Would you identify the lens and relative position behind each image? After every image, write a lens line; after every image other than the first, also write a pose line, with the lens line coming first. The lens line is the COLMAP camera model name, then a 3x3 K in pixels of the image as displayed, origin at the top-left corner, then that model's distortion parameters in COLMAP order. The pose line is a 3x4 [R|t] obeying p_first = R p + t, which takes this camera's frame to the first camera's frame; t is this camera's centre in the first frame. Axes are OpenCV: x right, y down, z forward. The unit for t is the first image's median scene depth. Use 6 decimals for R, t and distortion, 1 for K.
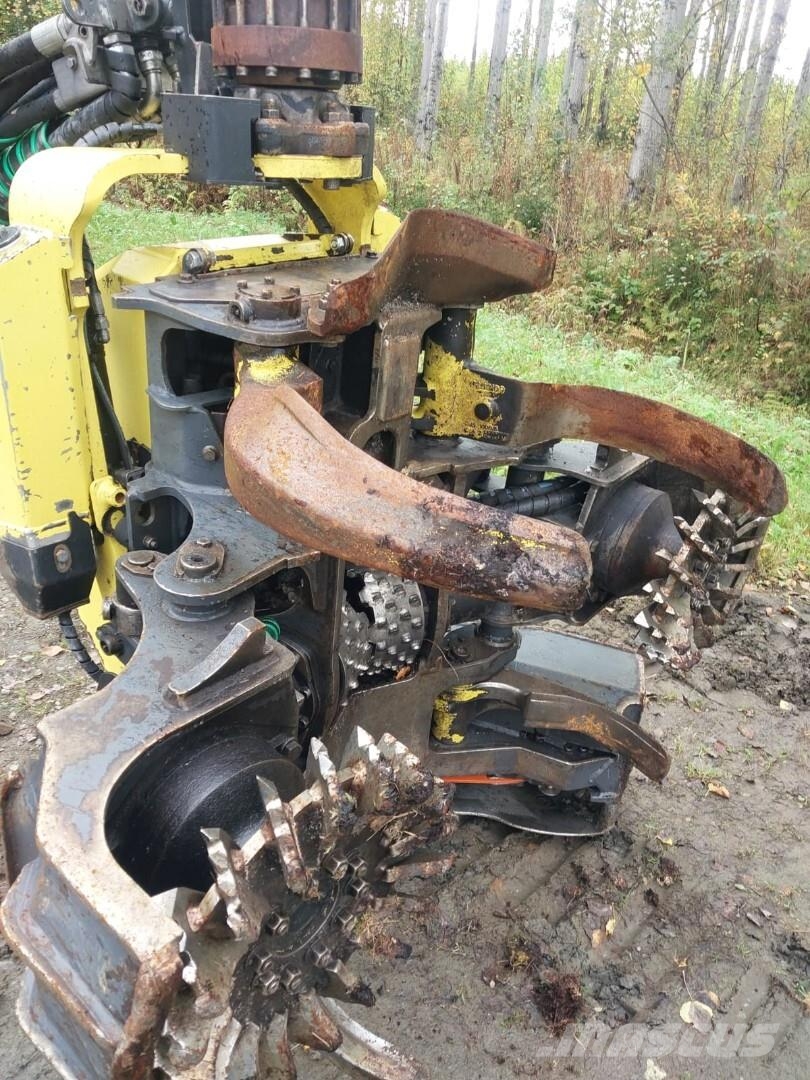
lens RADIAL K [[830.5, 0, 405.0], [0, 830.5, 540.0], [0, 0, 1]] dist [0.026355, -0.032815]
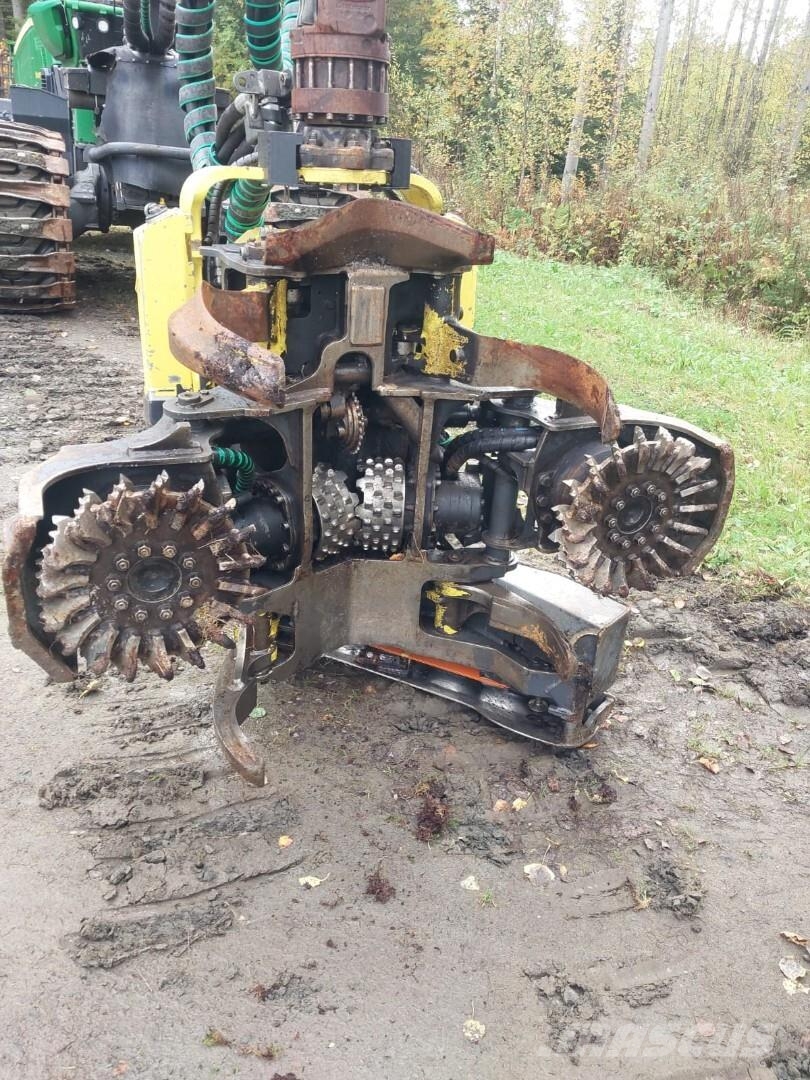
lens RADIAL K [[843.0, 0, 410.5], [0, 843.0, 532.3], [0, 0, 1]] dist [0.026420, -0.007727]
pose [[0.888579, 0.172577, -0.425022, 0.665791], [-0.204955, 0.978272, -0.031272, 0.183676], [0.410390, 0.114898, 0.904643, -0.238321]]
